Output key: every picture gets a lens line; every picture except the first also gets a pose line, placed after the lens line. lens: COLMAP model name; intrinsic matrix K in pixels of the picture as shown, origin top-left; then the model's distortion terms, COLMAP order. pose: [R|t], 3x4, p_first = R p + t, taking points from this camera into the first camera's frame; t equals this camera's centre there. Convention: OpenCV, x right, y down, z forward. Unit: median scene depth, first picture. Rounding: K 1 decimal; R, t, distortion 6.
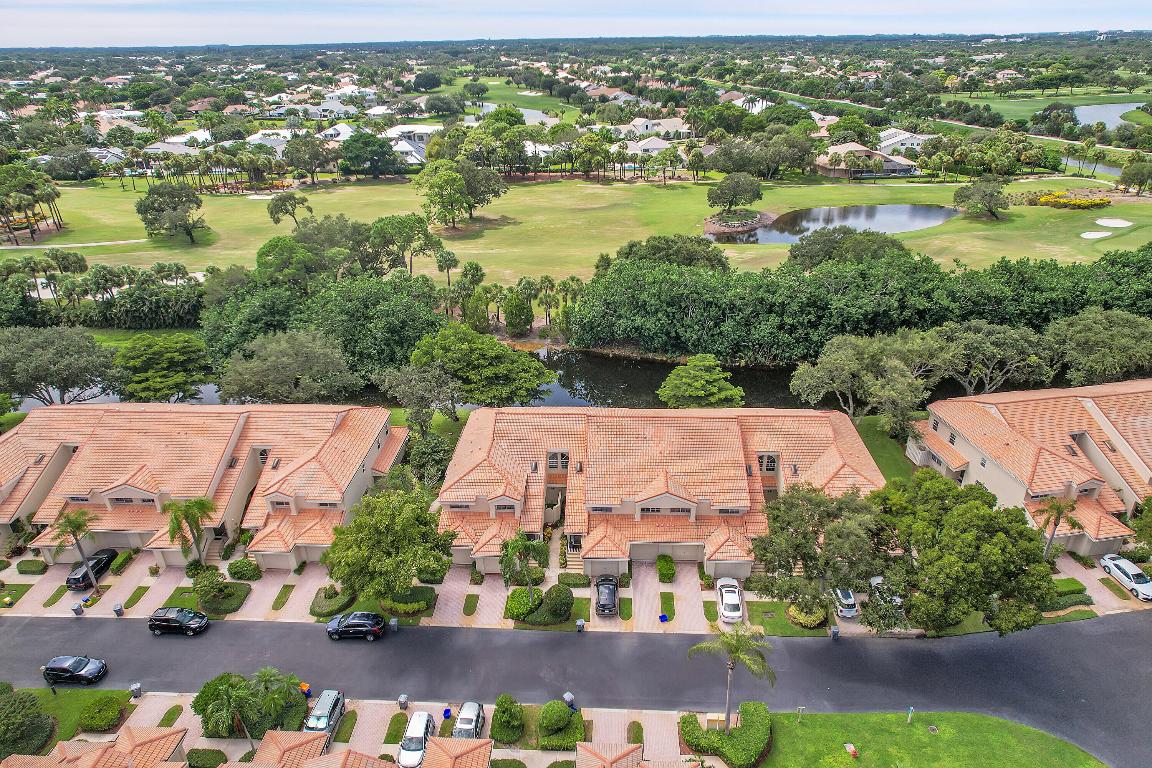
lens RADIAL K [[717.2, 0, 576.0], [0, 717.2, 384.0], [0, 0, 1]] dist [-0.039836, 0.000567]
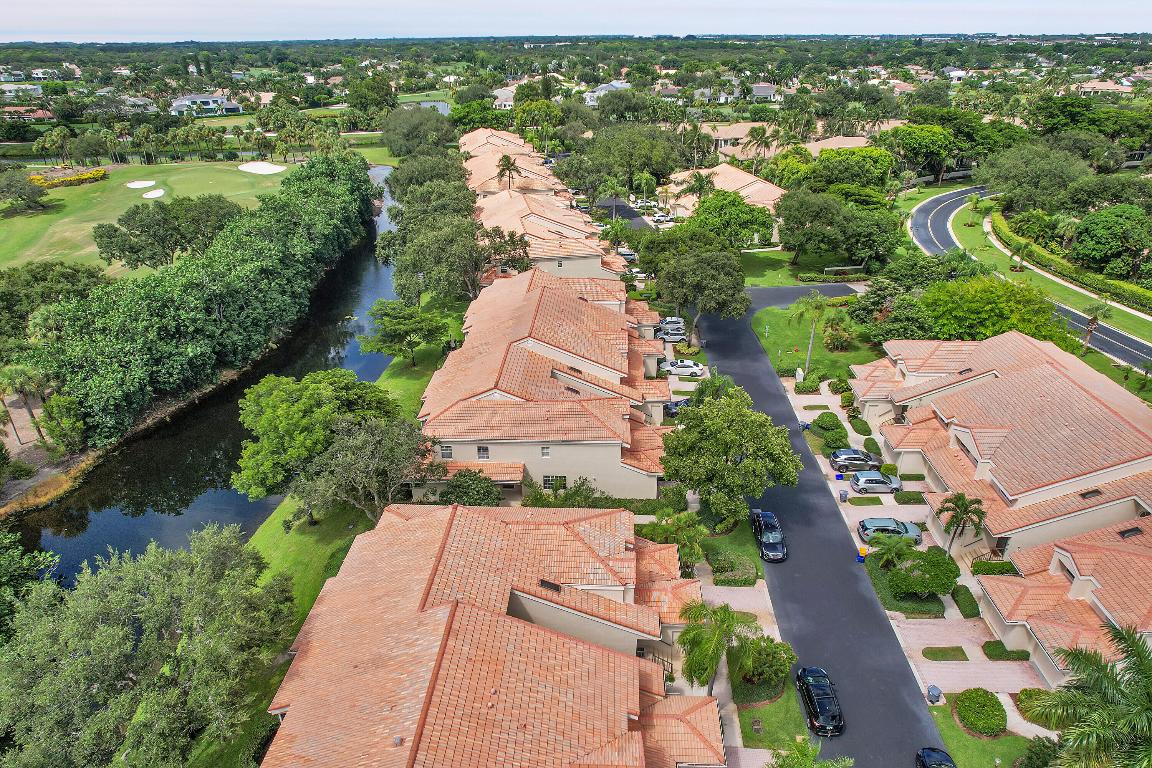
lens RADIAL K [[725.7, 0, 576.0], [0, 725.7, 384.0], [0, 0, 1]] dist [-0.067380, 0.062974]
pose [[0.011082, -0.425753, 0.904772, -0.772387], [0.448011, 0.811042, 0.376160, -0.207248], [-0.893959, 0.401179, 0.199730, 0.679723]]
